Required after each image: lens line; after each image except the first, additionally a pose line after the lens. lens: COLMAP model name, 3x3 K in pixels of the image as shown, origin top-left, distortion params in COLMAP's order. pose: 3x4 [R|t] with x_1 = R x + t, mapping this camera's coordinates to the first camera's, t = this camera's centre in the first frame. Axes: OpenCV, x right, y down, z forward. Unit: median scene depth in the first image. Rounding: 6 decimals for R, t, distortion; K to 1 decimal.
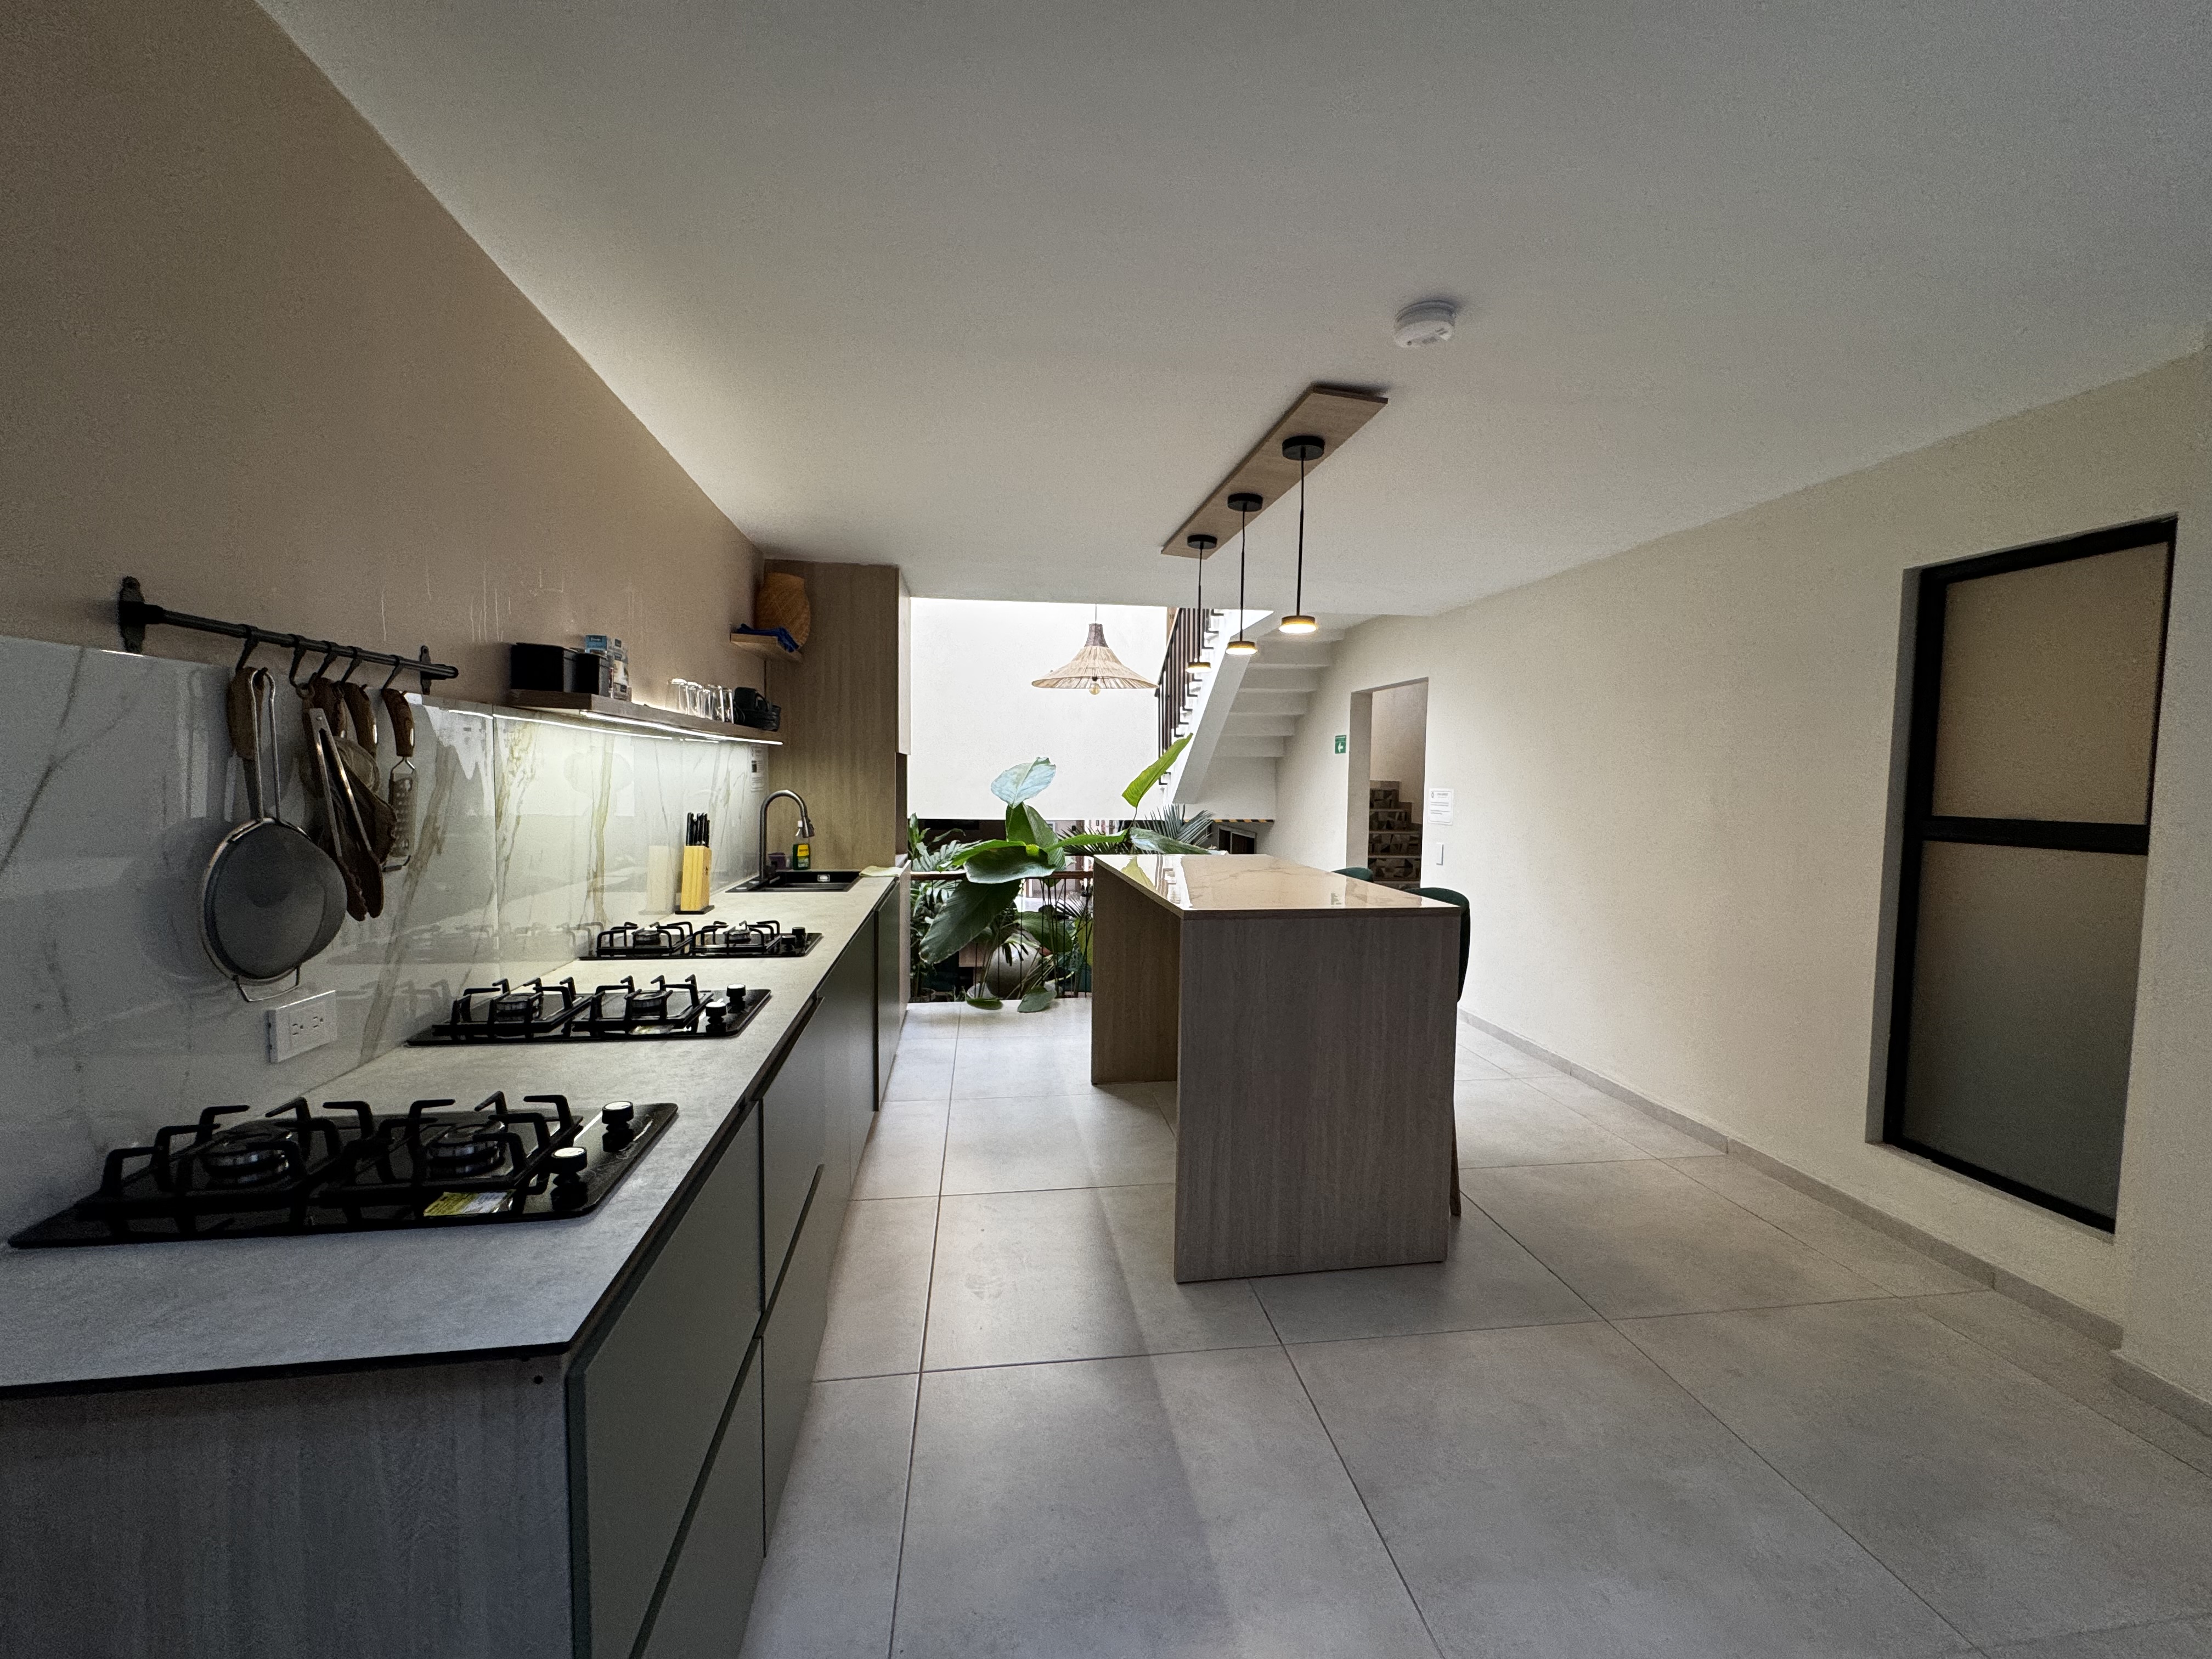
lens RADIAL K [[885.6, 0, 1112.6], [0, 885.6, 825.9], [0, 0, 1]] dist [-0.003690, -0.000116]
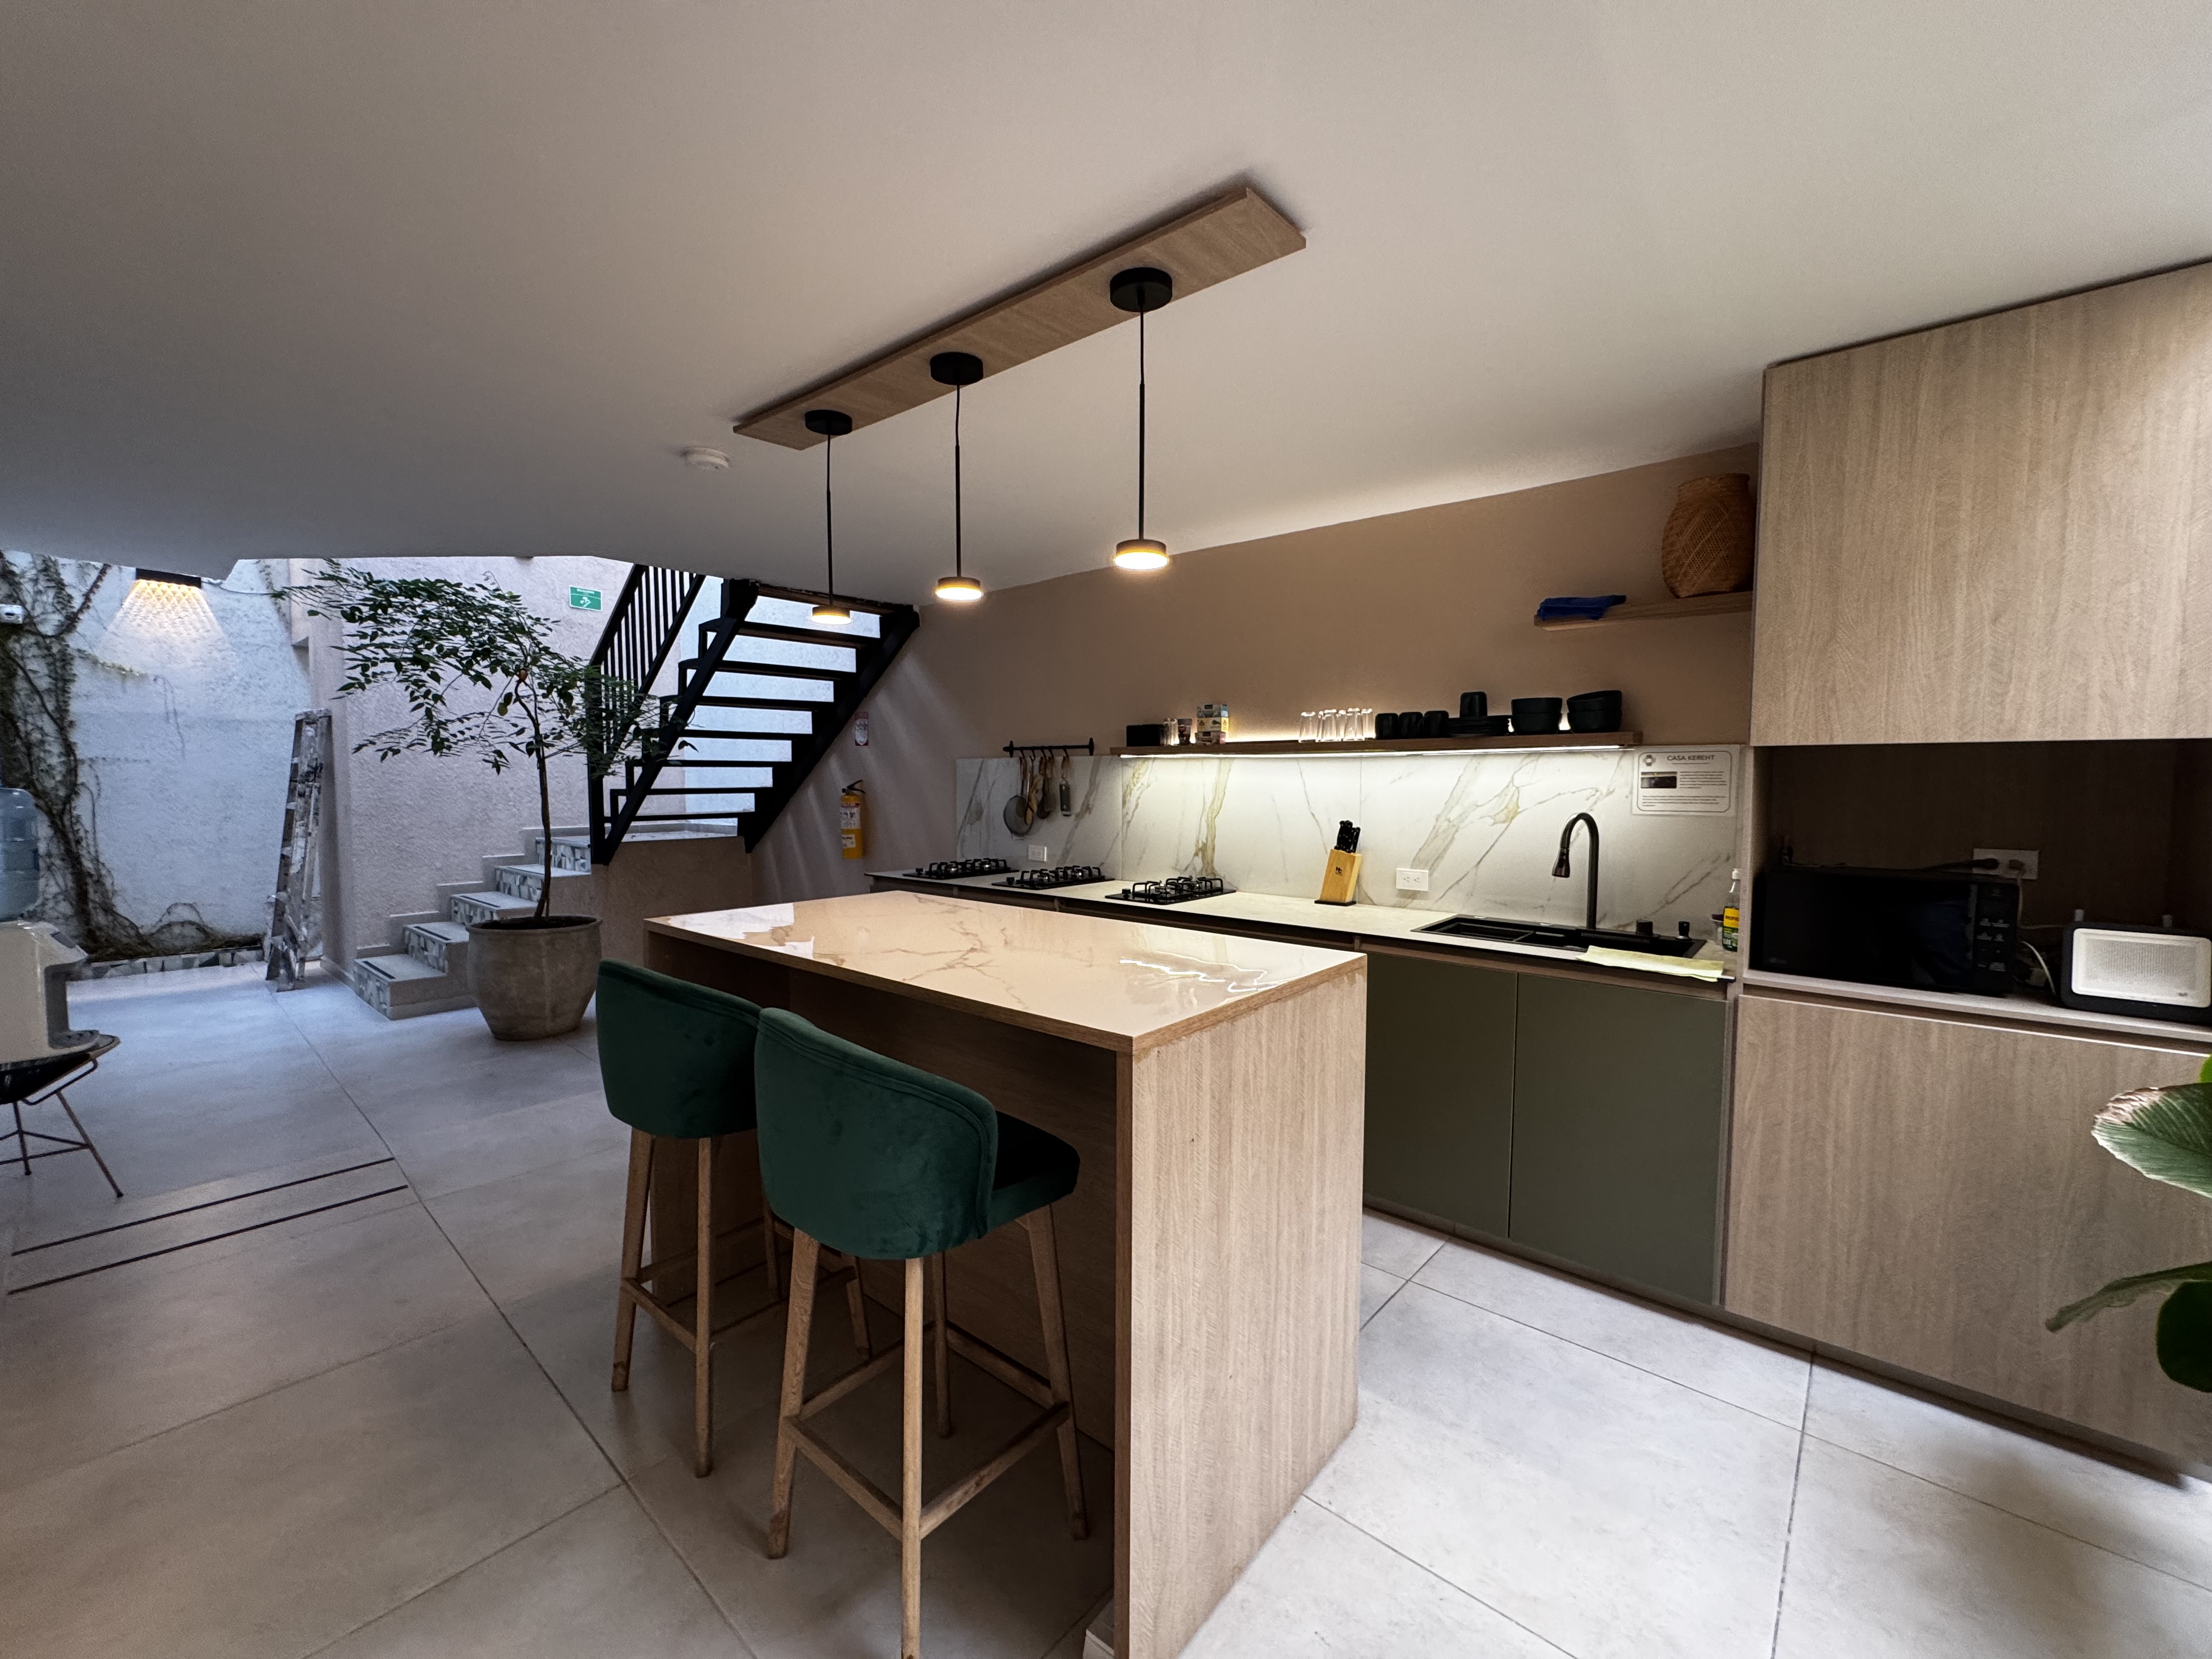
lens RADIAL K [[885.6, 0, 1094.8], [0, 885.6, 832.7], [0, 0, 1]] dist [-0.003690, -0.000116]
pose [[-0.764116, 0.017234, -0.644849, 0.573699], [-0.055388, 0.994199, 0.092202, -0.095218], [0.642697, 0.106170, -0.758728, 1.804127]]
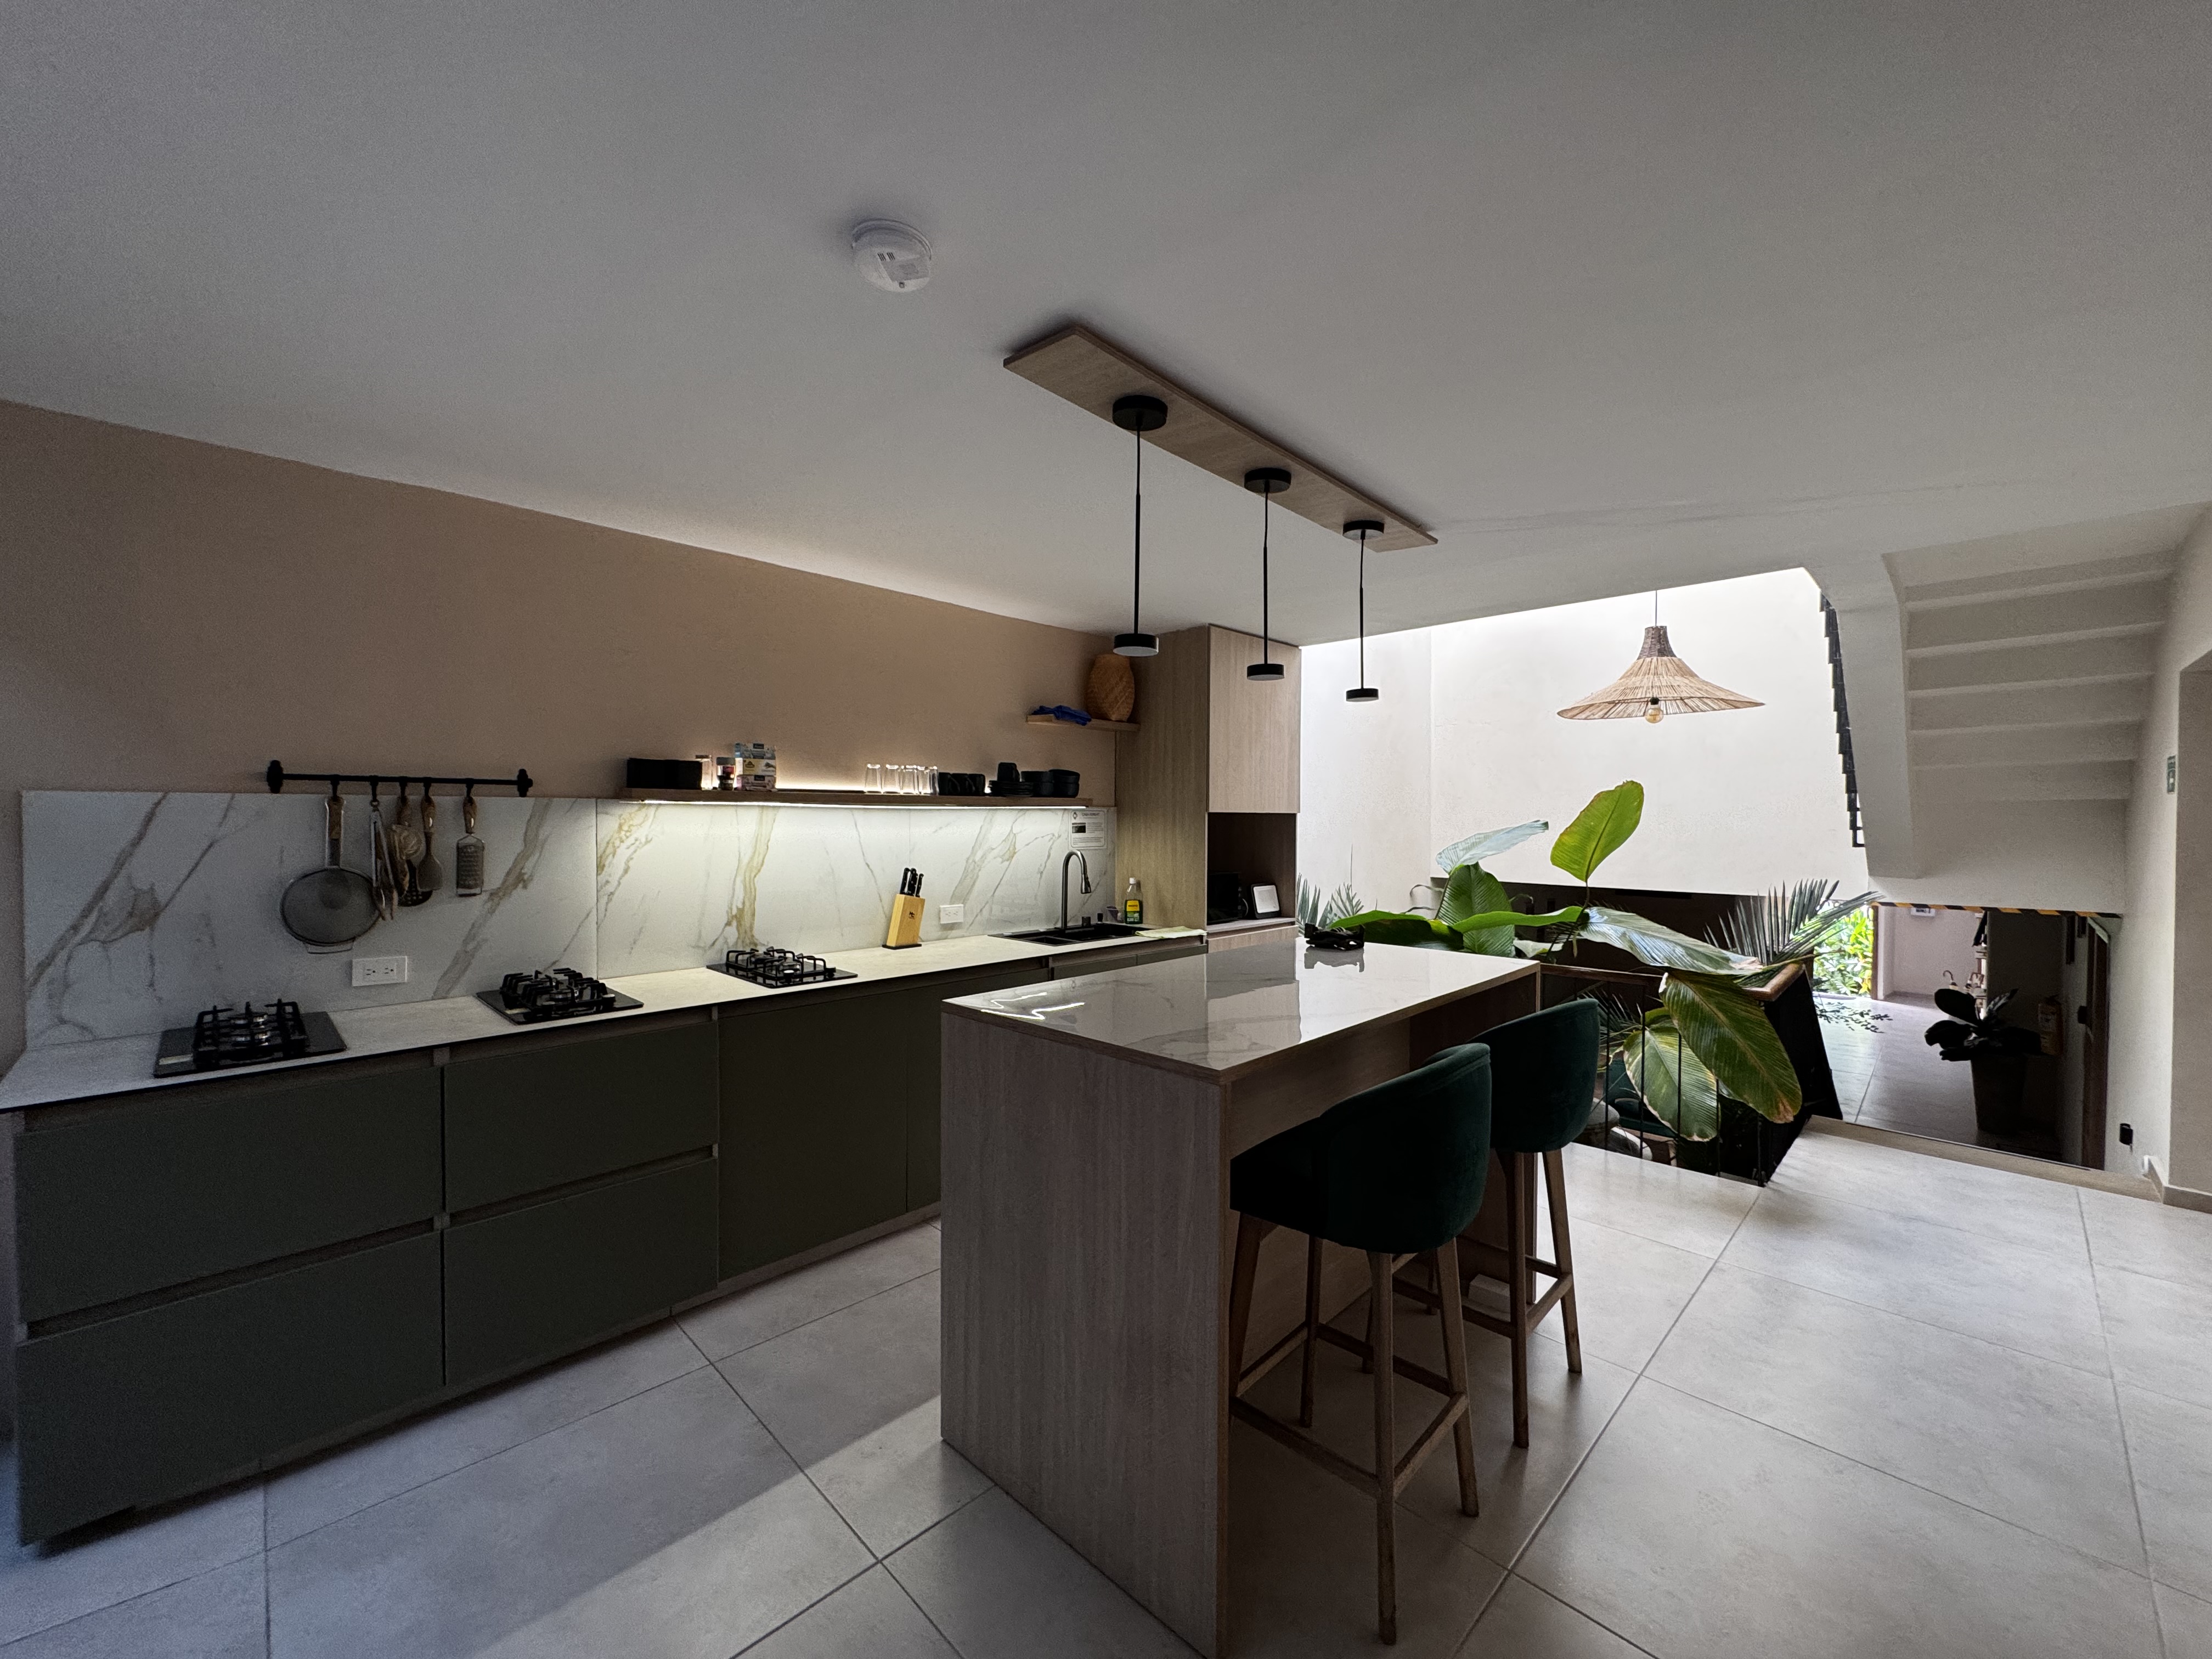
lens RADIAL K [[885.6, 0, 1107.0], [0, 885.6, 831.0], [0, 0, 1]] dist [-0.003690, -0.000116]
pose [[0.590823, 0.001684, -0.806799, 0.760063], [-0.042831, 0.998653, -0.029281, -0.045921], [0.805663, 0.051856, 0.590100, 0.522596]]
